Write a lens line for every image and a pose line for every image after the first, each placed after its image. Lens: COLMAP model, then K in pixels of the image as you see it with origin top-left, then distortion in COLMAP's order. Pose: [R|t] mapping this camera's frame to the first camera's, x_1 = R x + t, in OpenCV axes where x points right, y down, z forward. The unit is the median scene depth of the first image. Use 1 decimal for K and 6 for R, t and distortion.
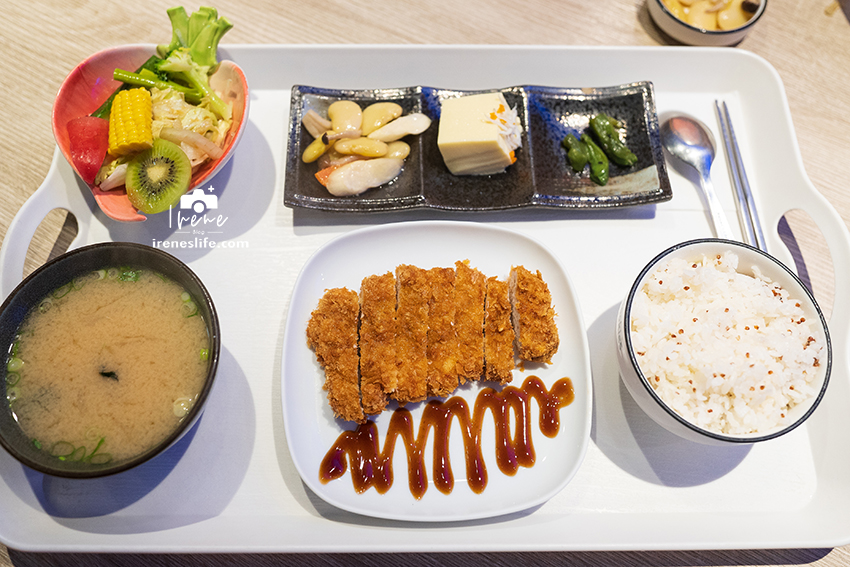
lens RADIAL K [[745.8, 0, 425.0], [0, 745.8, 283.5], [0, 0, 1]] dist [-0.047818, 0.010145]
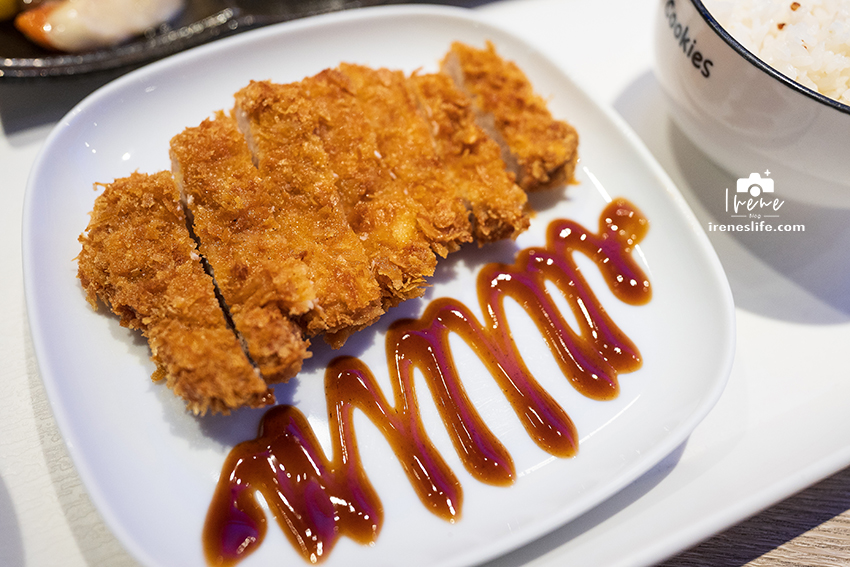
lens RADIAL K [[745.8, 0, 425.0], [0, 745.8, 283.5], [0, 0, 1]] dist [-0.047818, 0.010145]
pose [[0.912700, -0.316106, 0.258953, -0.087205], [0.356994, 0.925172, -0.128887, 0.204117], [-0.198834, 0.210080, 0.957252, 0.546005]]
